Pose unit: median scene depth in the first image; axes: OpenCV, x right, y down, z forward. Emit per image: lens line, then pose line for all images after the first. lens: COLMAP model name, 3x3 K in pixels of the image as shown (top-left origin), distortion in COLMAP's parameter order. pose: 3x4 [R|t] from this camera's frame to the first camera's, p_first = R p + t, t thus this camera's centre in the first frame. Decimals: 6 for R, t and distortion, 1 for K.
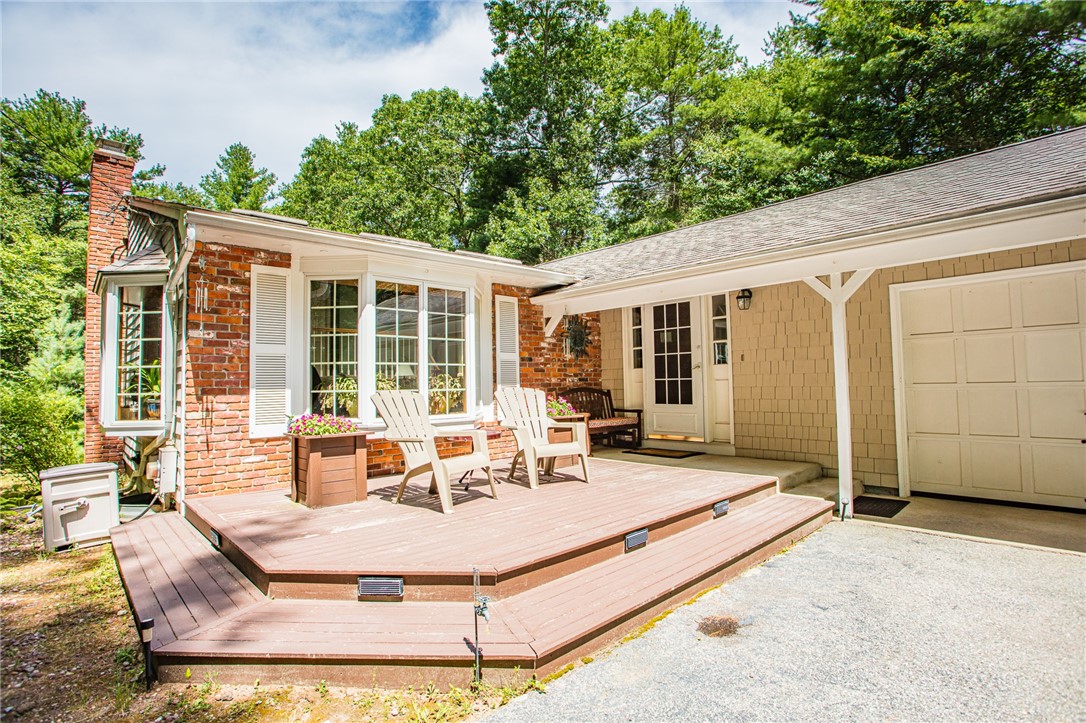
lens RADIAL K [[528.1, 0, 543.0], [0, 528.1, 361.5], [0, 0, 1]] dist [-0.084675, 0.040457]
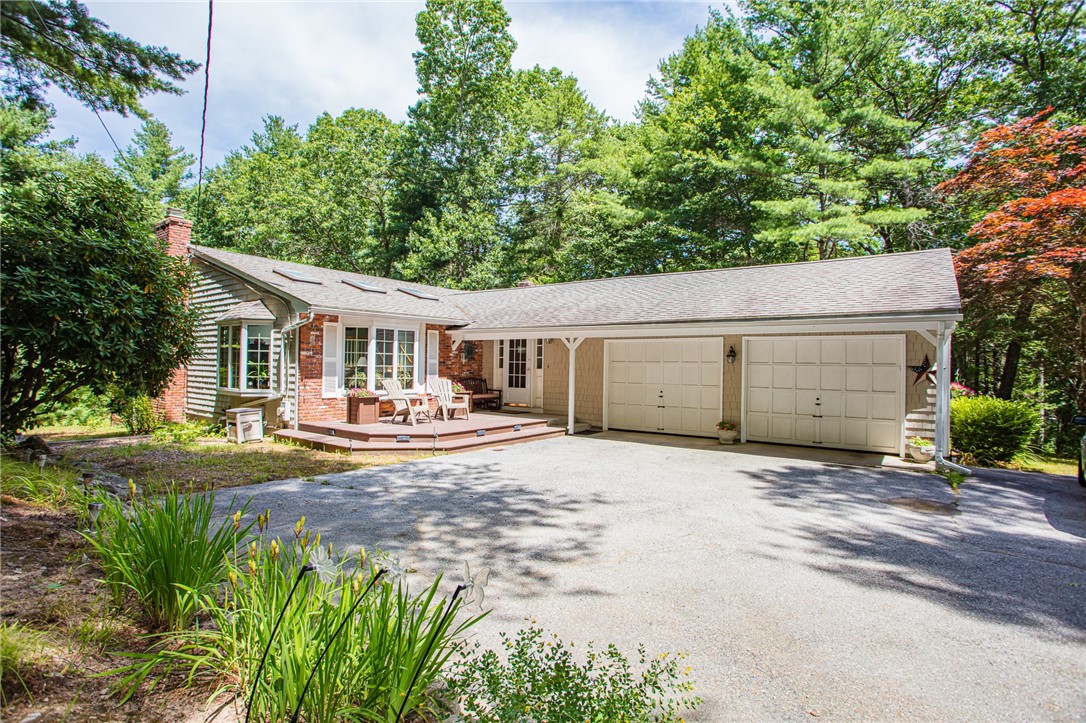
lens RADIAL K [[528.1, 0, 543.0], [0, 528.1, 361.5], [0, 0, 1]] dist [-0.084675, 0.040457]
pose [[0.982917, 0.035871, 0.180520, -0.016254], [-0.042731, 0.998499, 0.034257, -0.091819], [-0.179021, -0.041386, 0.982975, -0.989887]]
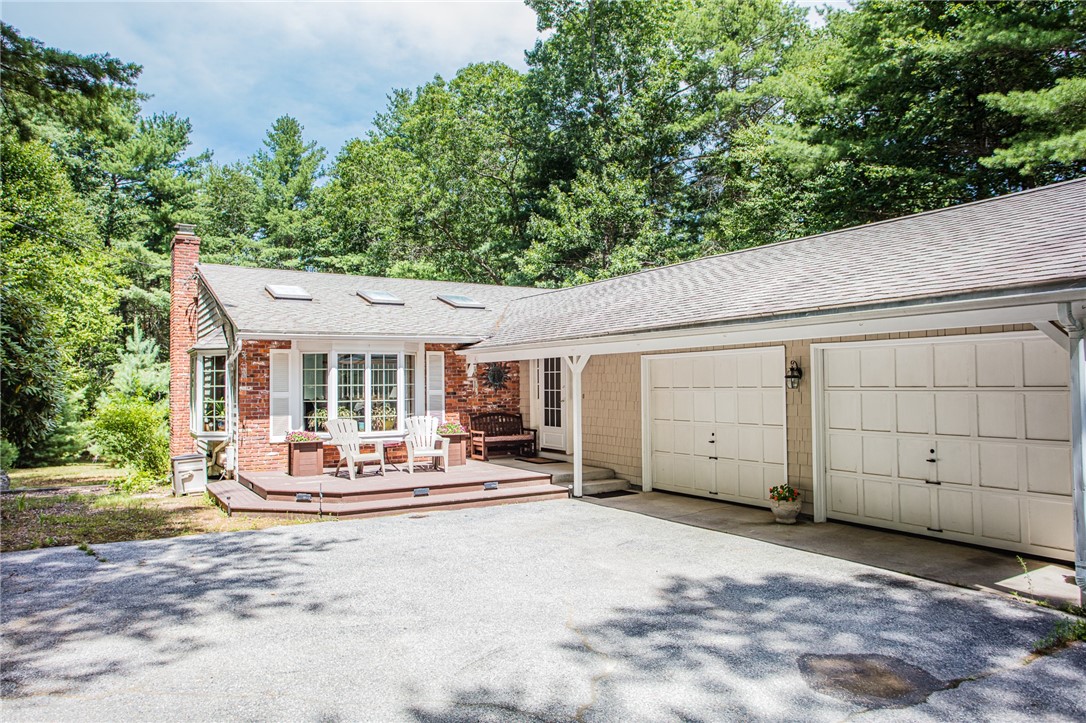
lens RADIAL K [[720.3, 0, 543.0], [0, 720.3, 361.5], [0, 0, 1]] dist [-0.059377, 0.055641]
pose [[0.979686, 0.002319, -0.200524, 0.627536], [0.001315, 0.999837, 0.017987, -0.130081], [0.200533, -0.017885, 0.979524, -0.910489]]
